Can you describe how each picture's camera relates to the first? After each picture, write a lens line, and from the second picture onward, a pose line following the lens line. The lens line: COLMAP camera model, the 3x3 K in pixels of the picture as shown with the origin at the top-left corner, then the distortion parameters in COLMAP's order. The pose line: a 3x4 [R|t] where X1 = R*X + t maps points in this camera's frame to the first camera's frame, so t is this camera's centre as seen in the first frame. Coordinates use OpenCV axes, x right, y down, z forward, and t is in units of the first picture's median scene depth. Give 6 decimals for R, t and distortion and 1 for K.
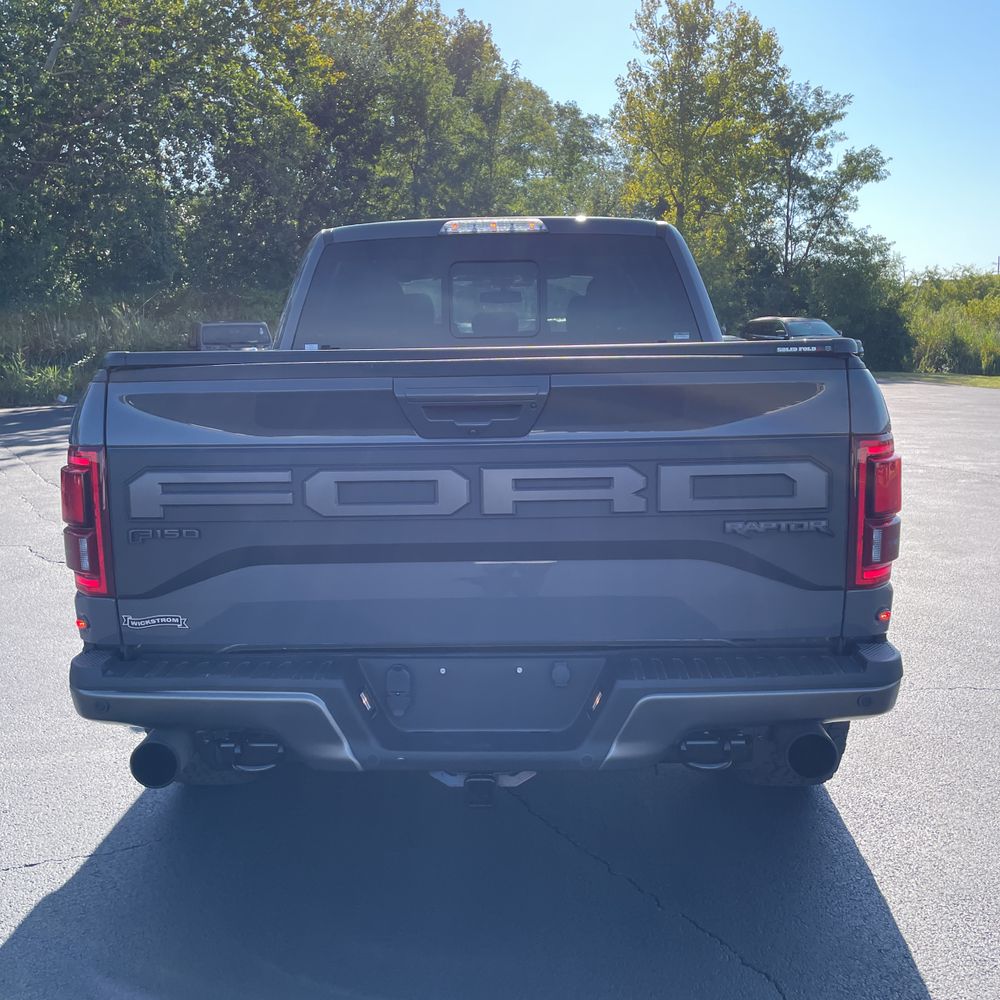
lens RADIAL K [[1013.5, 0, 501.2], [0, 1013.5, 484.1], [0, 0, 1]] dist [0.078047, -0.123311]
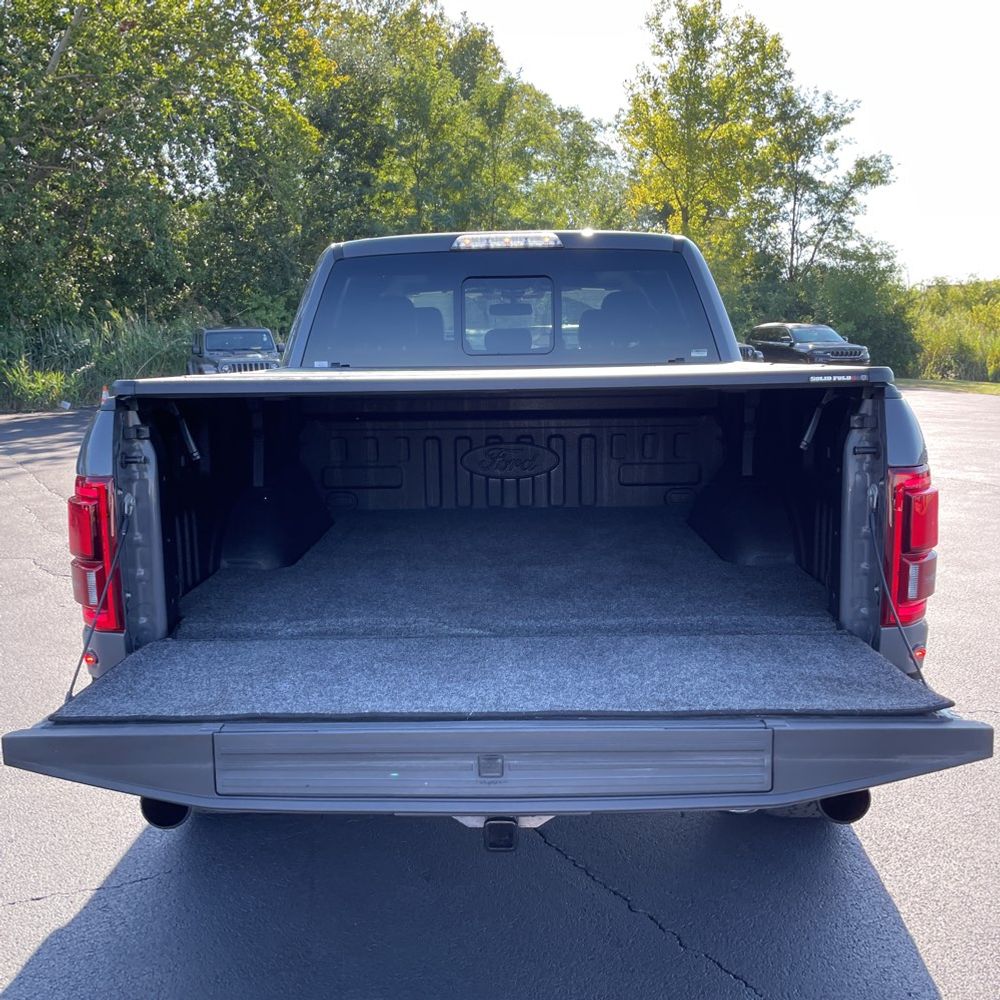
lens RADIAL K [[1013.5, 0, 500.0], [0, 1013.5, 500.0], [0, 0, 1]] dist [0.084137, -0.128824]
pose [[0.999992, 0.001865, -0.003641, -0.001496], [-0.001826, 0.999940, 0.010839, -0.002124], [0.003661, -0.010832, 0.999935, 0.002650]]
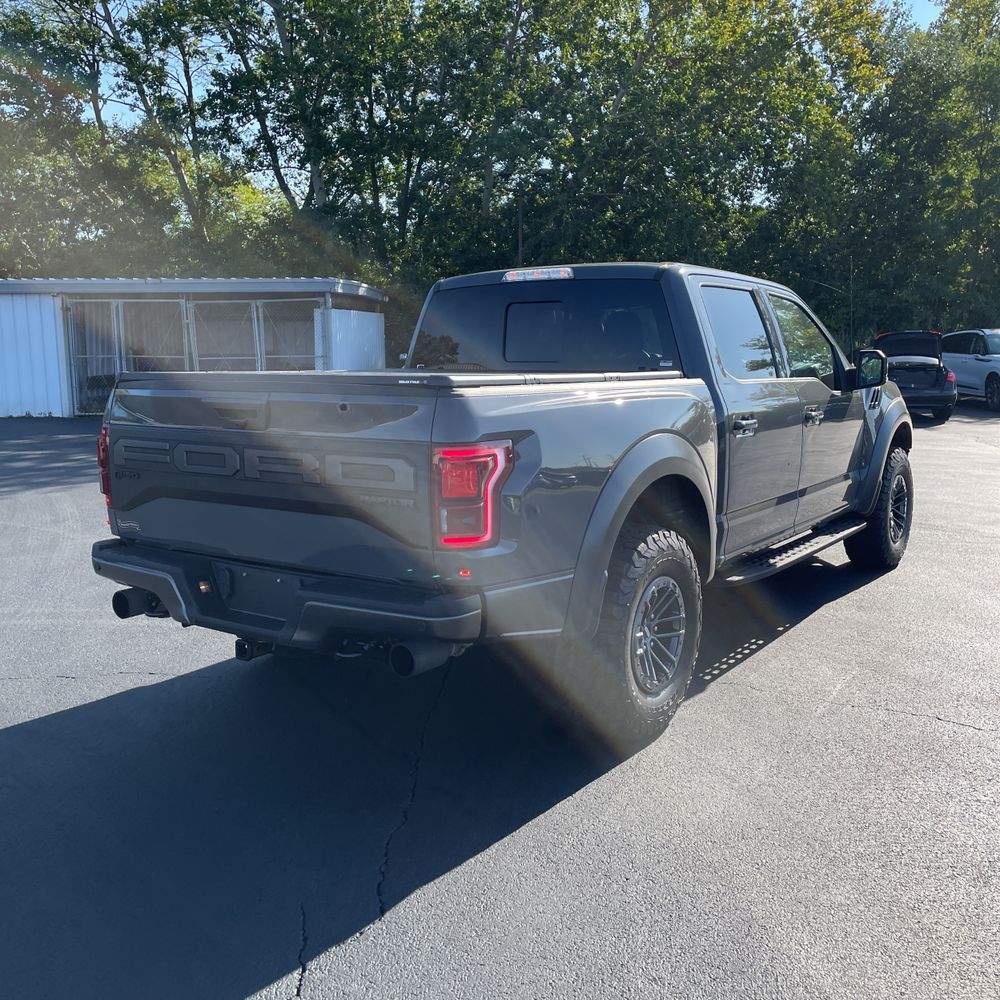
lens RADIAL K [[1007.6, 0, 505.9], [0, 1007.6, 493.8], [0, 0, 1]] dist [0.084023, -0.110538]
pose [[0.839884, 0.086591, -0.535815, 0.098193], [-0.084832, 0.996002, 0.027986, -0.001980], [0.536096, 0.021949, 0.843872, -0.011539]]
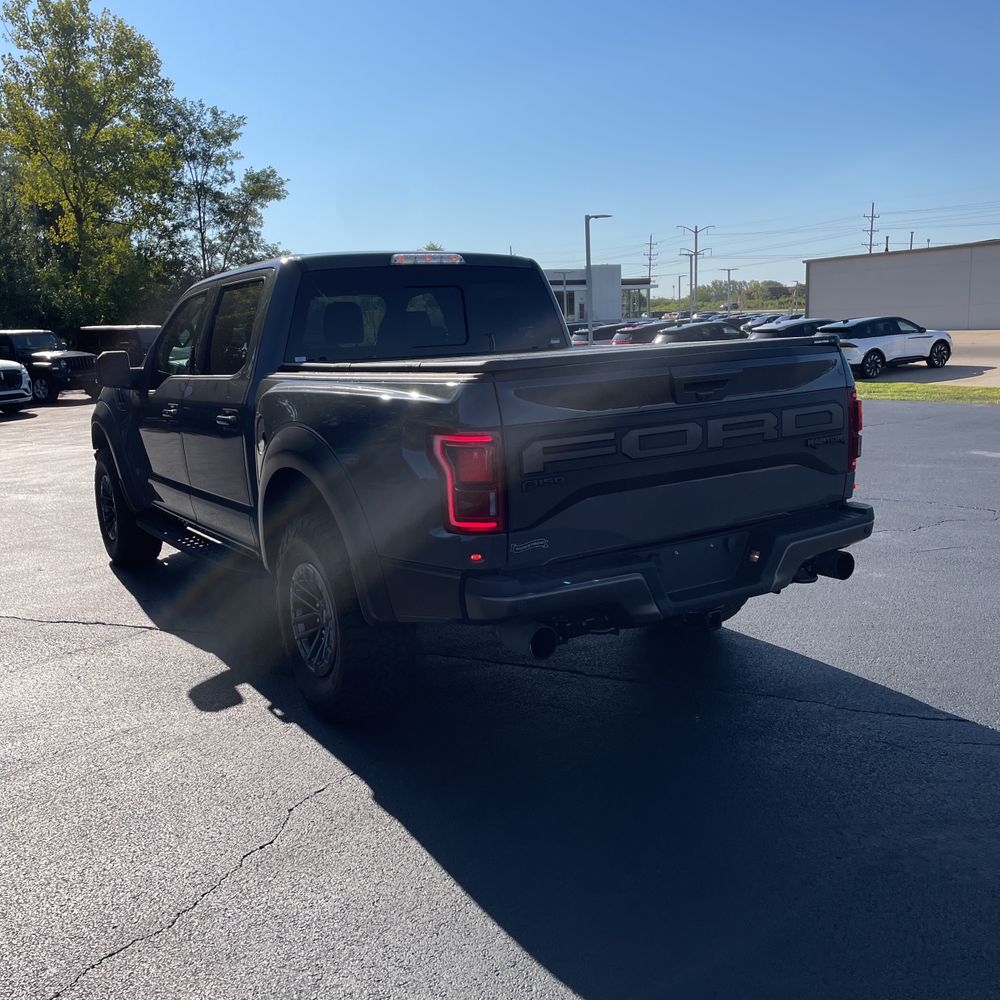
lens RADIAL K [[1002.1, 0, 506.0], [0, 1002.1, 489.9], [0, 0, 1]] dist [0.092093, -0.126376]
pose [[0.822196, -0.109581, 0.558557, -0.097784], [0.110567, 0.993349, 0.032127, 0.000681], [-0.558363, 0.035343, 0.828844, -0.012727]]
